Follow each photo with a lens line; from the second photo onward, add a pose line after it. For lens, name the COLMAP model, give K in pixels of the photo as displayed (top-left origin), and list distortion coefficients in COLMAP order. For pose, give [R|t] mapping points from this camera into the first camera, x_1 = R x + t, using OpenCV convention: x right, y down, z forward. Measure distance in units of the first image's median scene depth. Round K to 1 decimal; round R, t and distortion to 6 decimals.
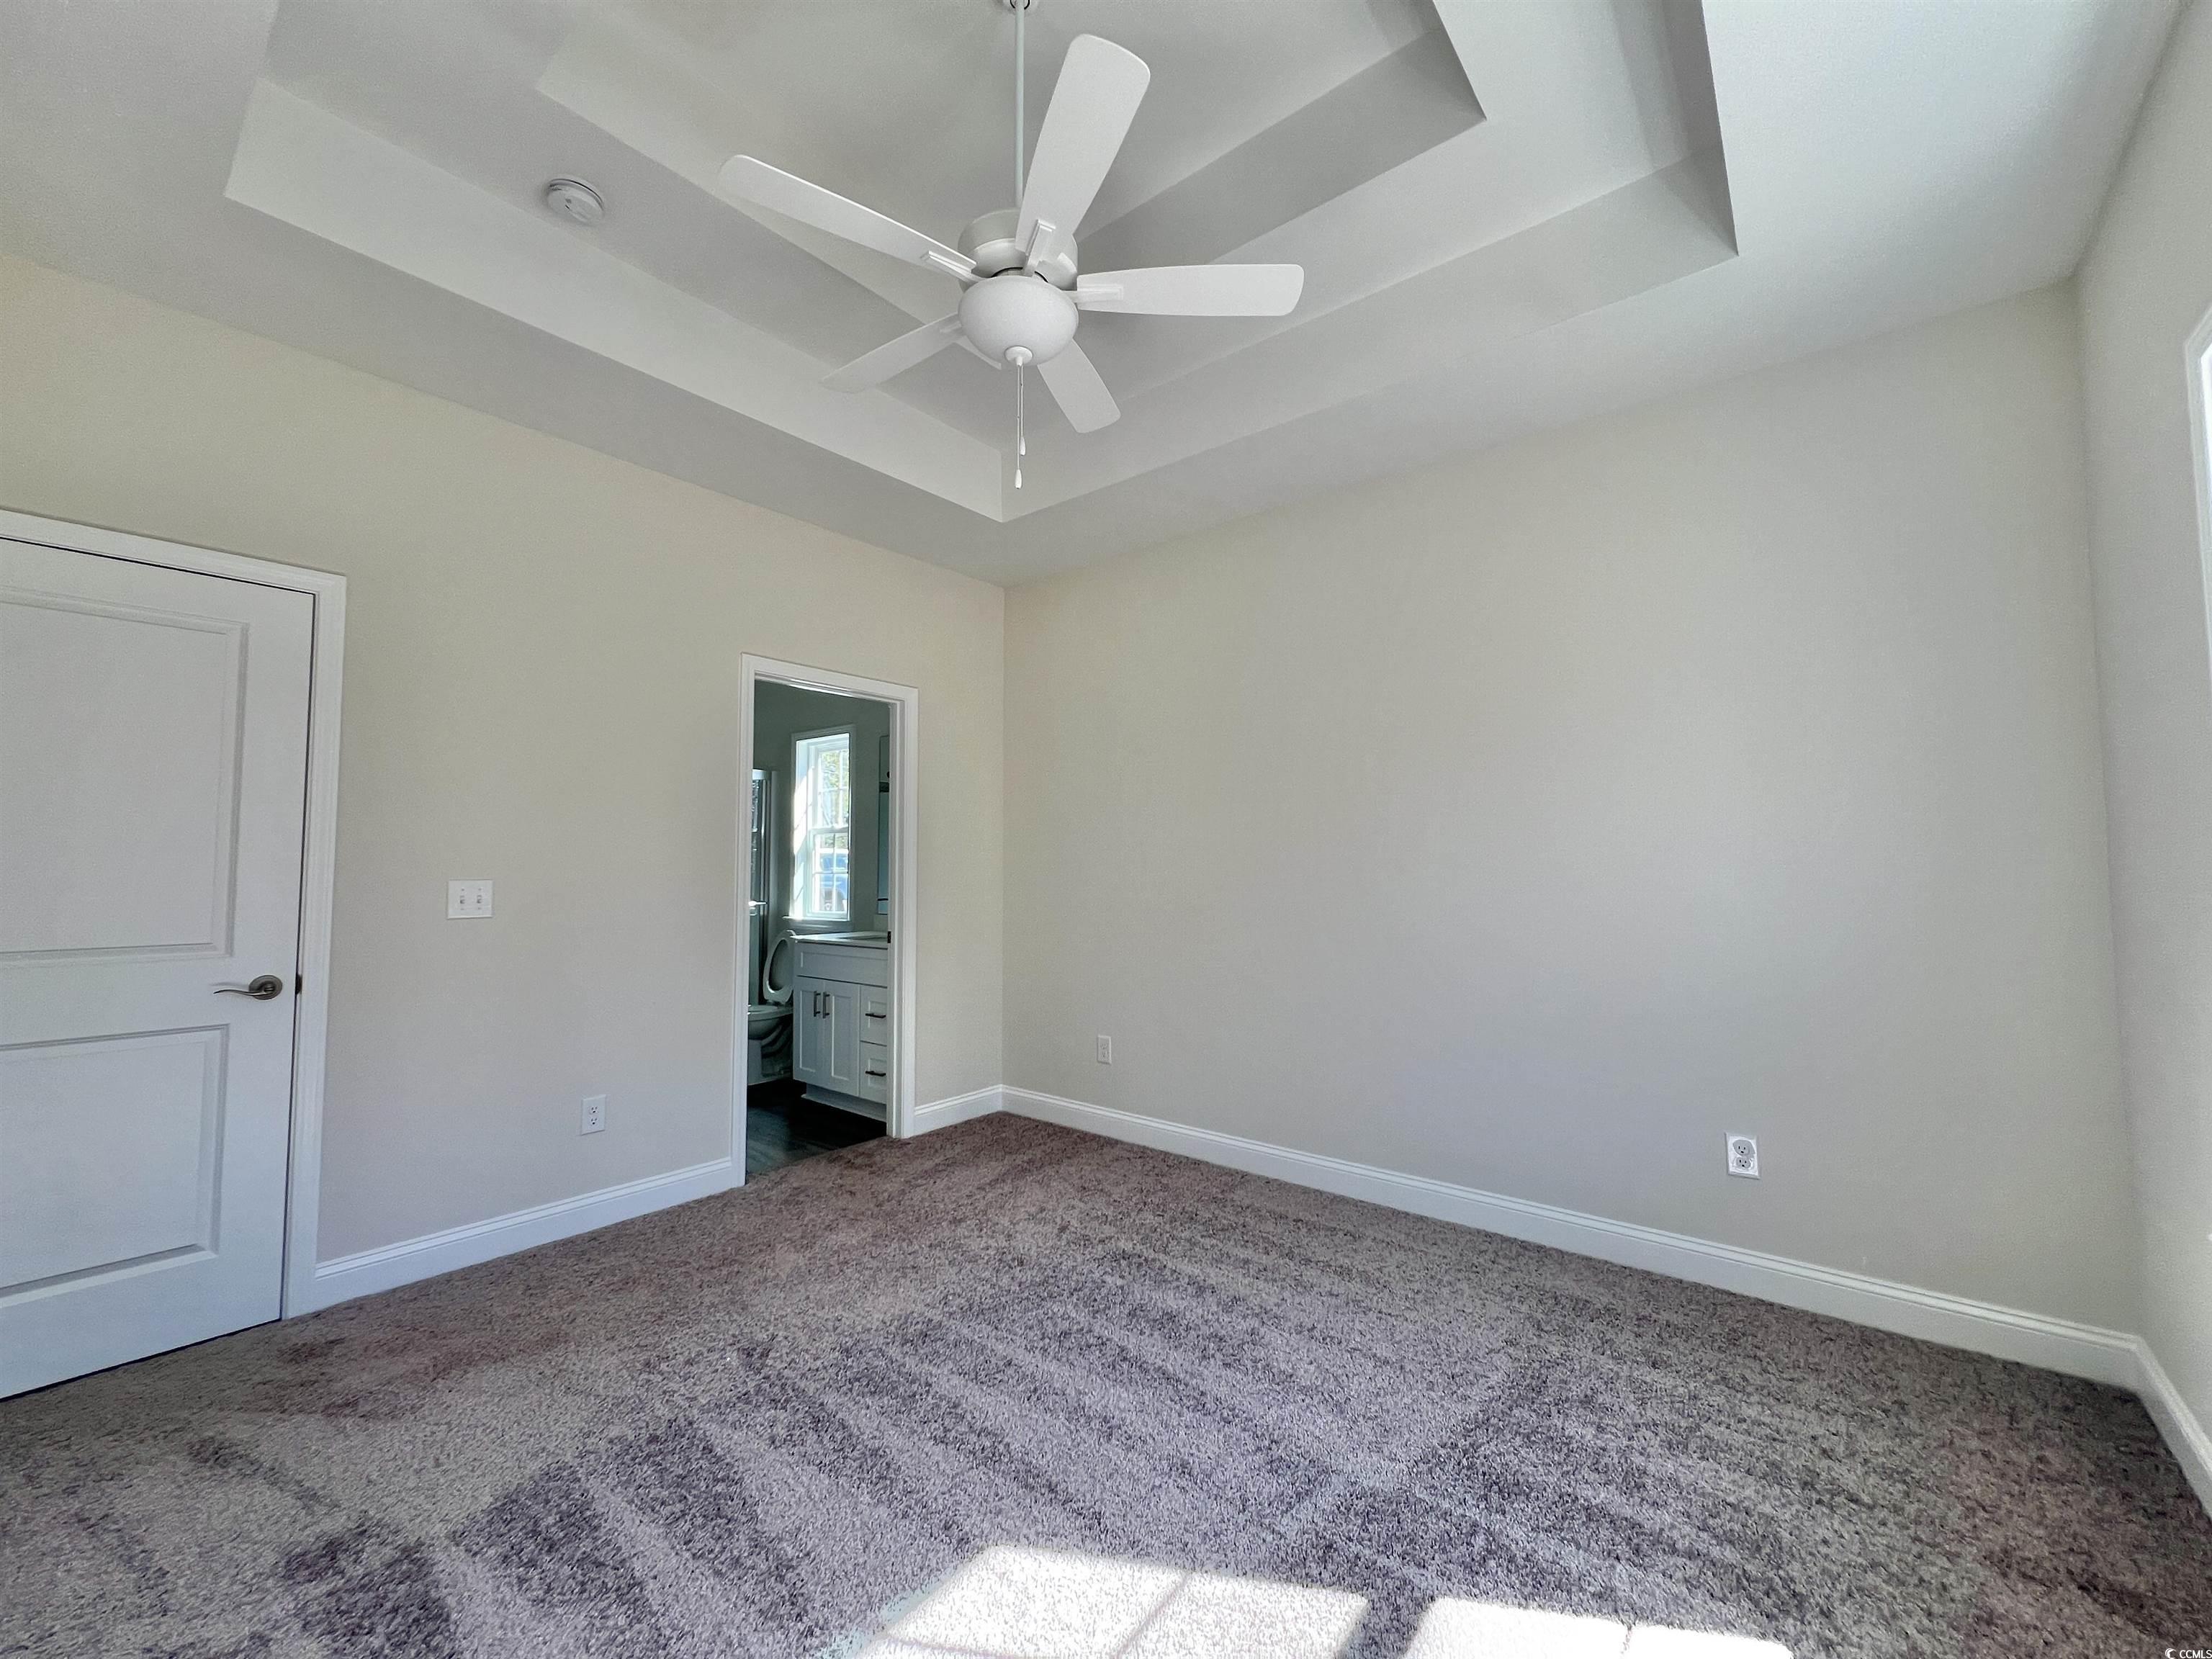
lens RADIAL K [[888.8, 0, 1114.0], [0, 888.8, 832.3], [0, 0, 1]] dist [0.000394, -0.000223]
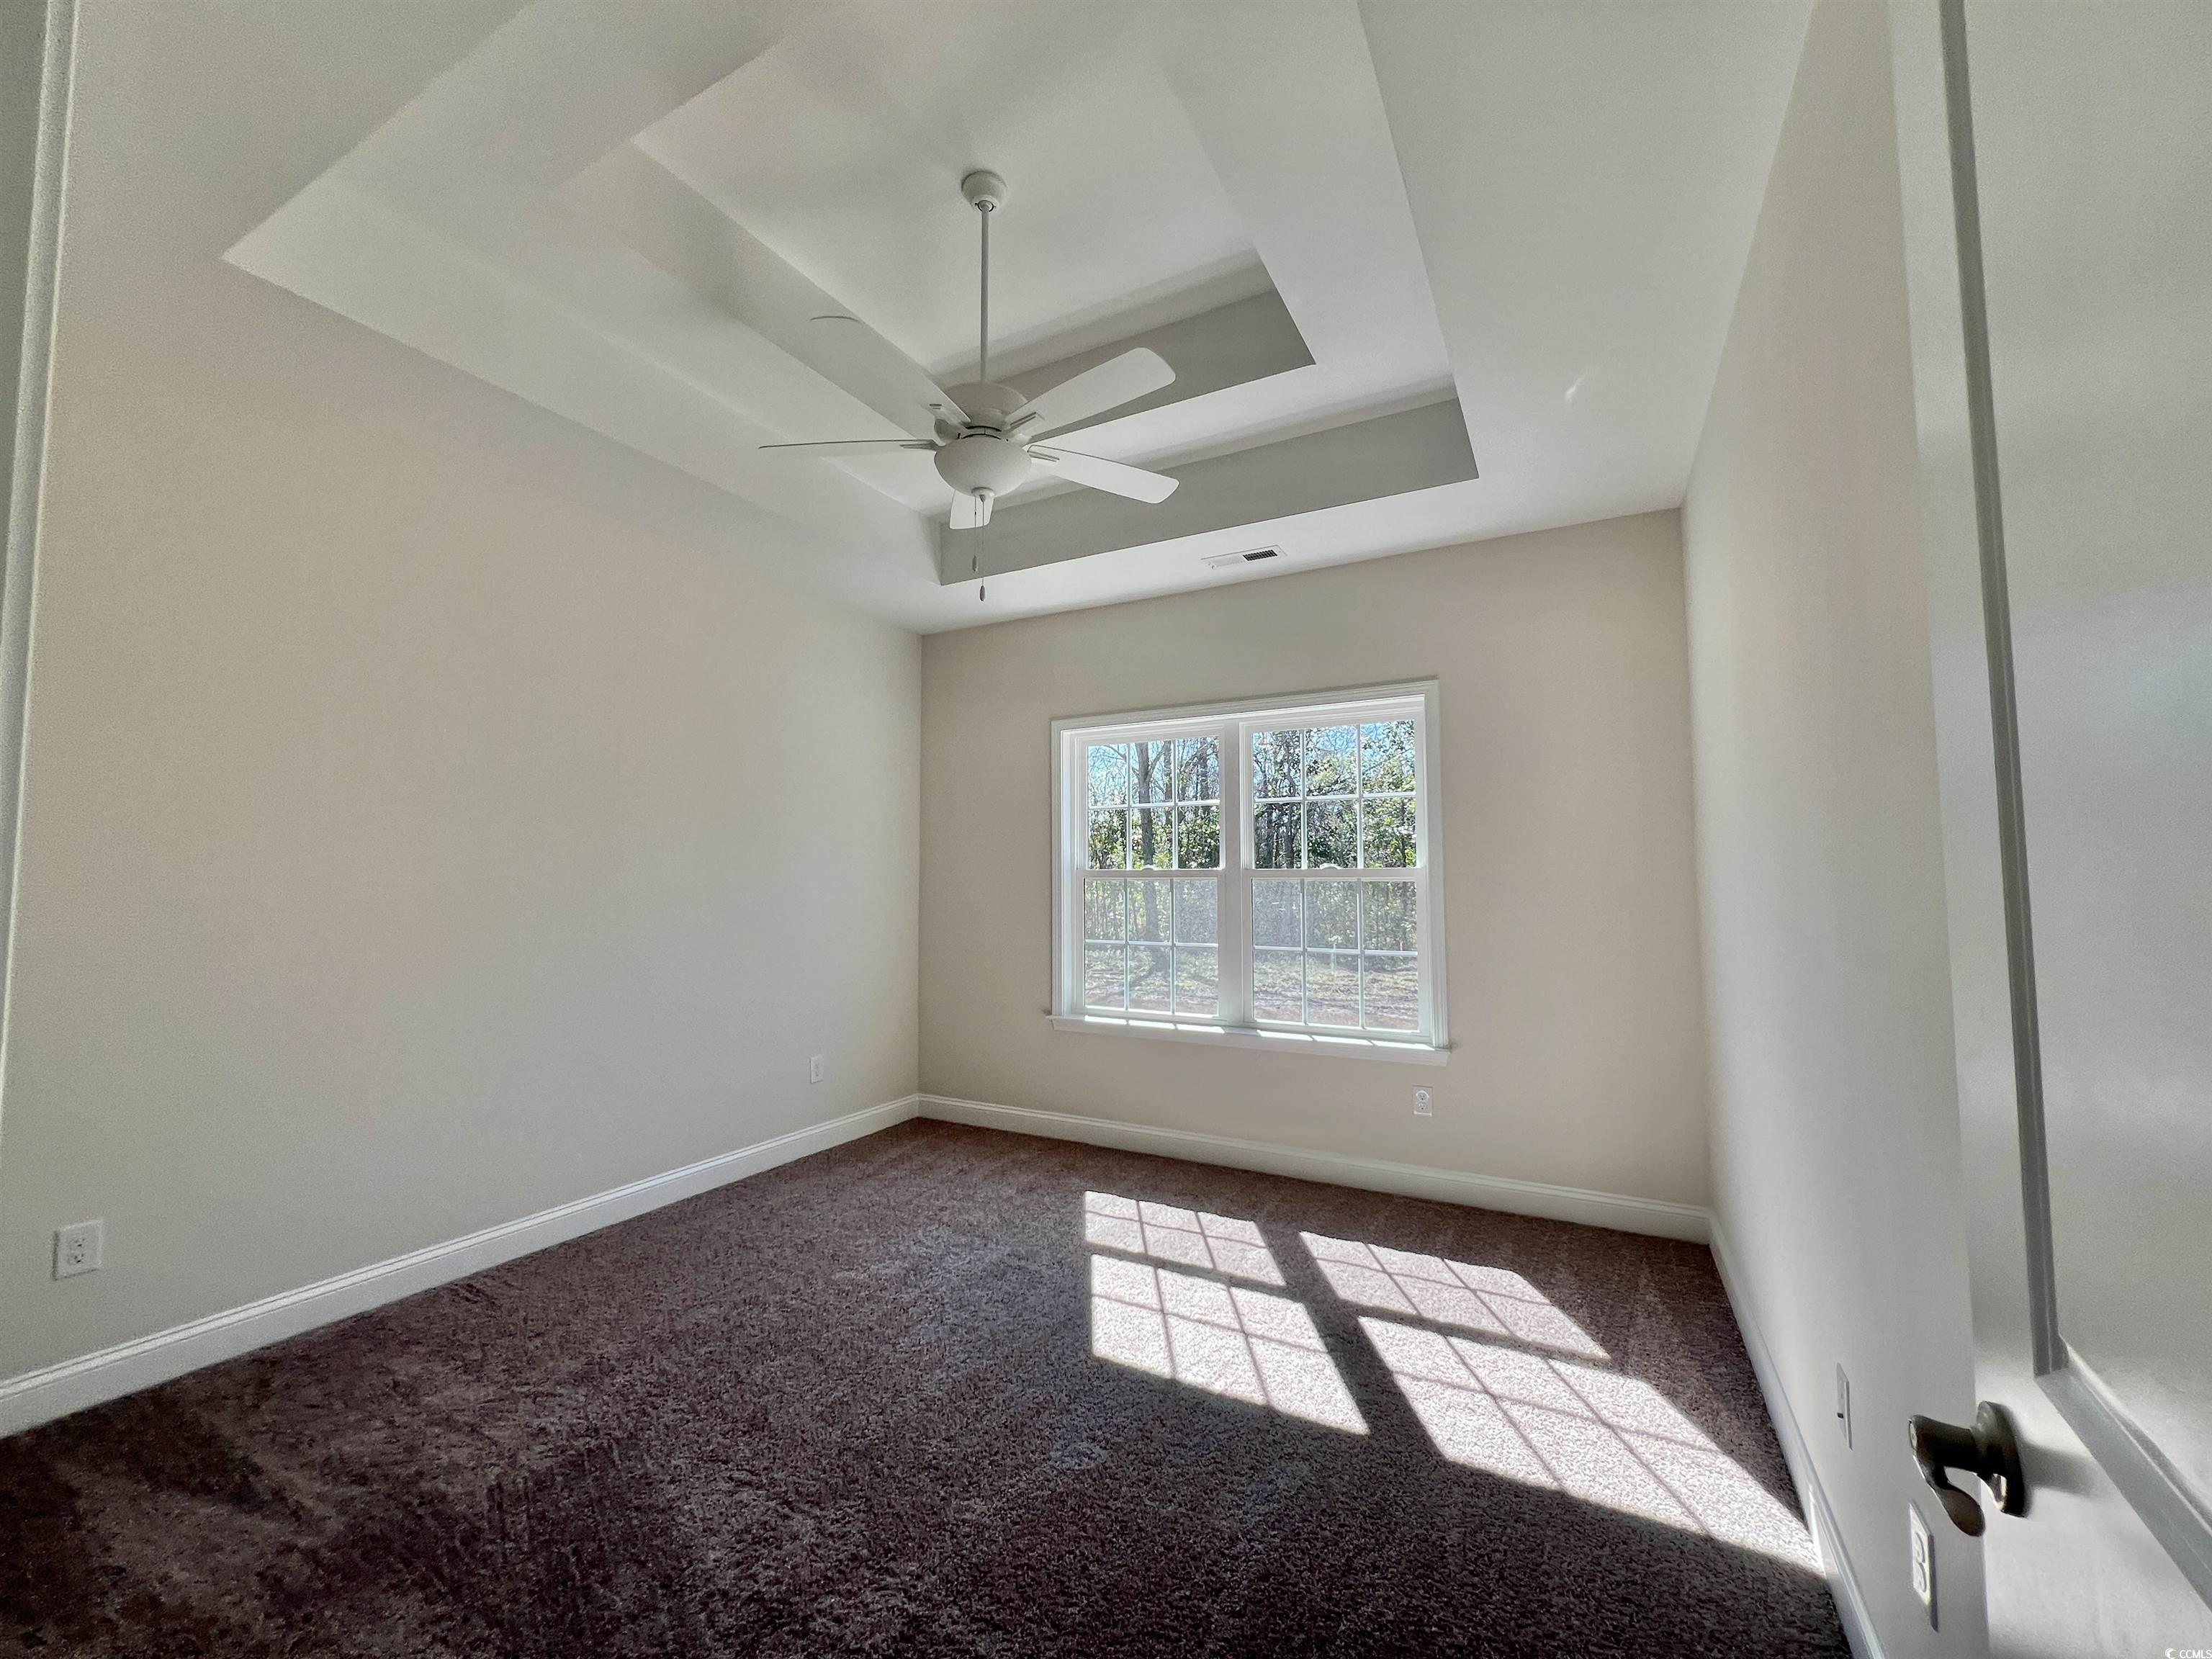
lens RADIAL K [[885.2, 0, 1103.0], [0, 885.2, 832.5], [0, 0, 1]] dist [0.002262, 0.000039]
pose [[-0.173319, 0.058396, 0.983133, -0.828826], [-0.033227, 0.997326, -0.065096, 0.027110], [-0.984305, -0.043949, -0.170915, 0.670612]]
